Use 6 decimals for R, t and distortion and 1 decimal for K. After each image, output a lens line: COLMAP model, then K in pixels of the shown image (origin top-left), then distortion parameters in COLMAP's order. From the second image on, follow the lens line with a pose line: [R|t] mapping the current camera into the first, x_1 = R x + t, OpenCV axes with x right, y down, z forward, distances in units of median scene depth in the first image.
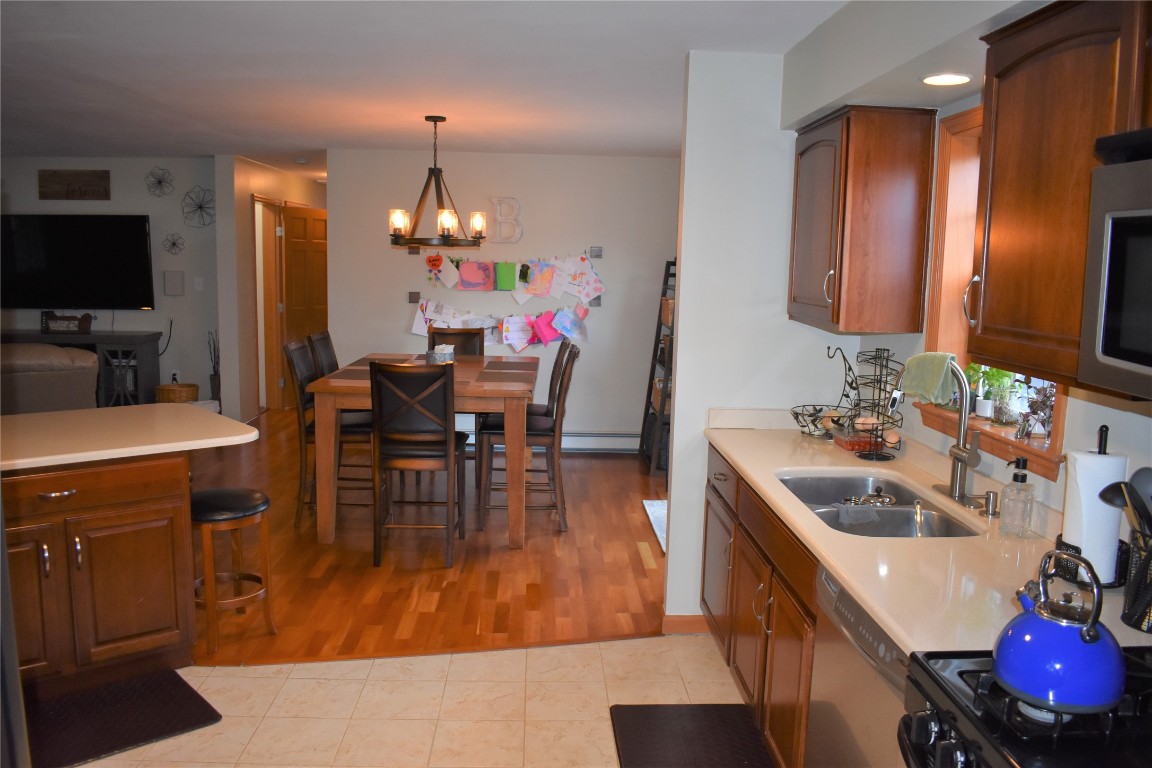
lens RADIAL K [[906.5, 0, 574.6], [0, 906.5, 383.3], [0, 0, 1]] dist [-0.089376, 0.009808]
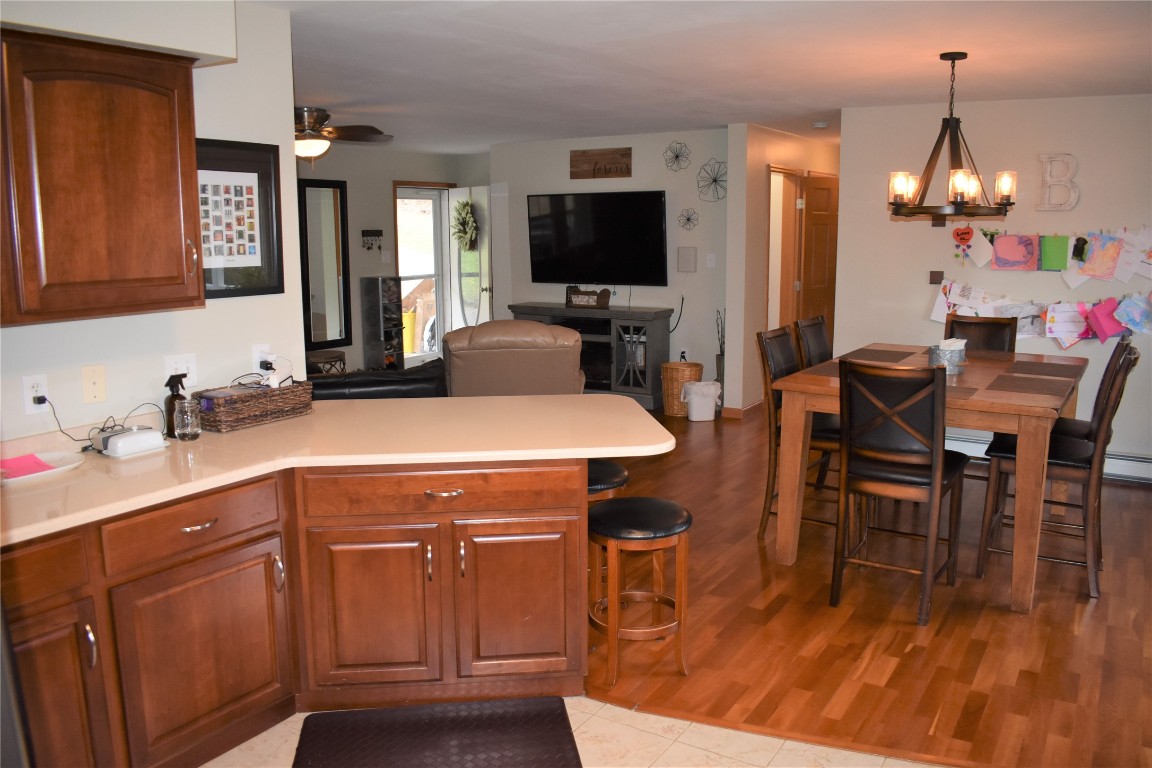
lens RADIAL K [[906.5, 0, 577.4], [0, 906.5, 385.0], [0, 0, 1]] dist [-0.089376, 0.009808]
pose [[0.824462, 0.069443, -0.561640, 0.030856], [-0.052222, 0.997544, 0.046680, -0.022753], [0.563502, -0.009156, 0.826064, 0.166023]]
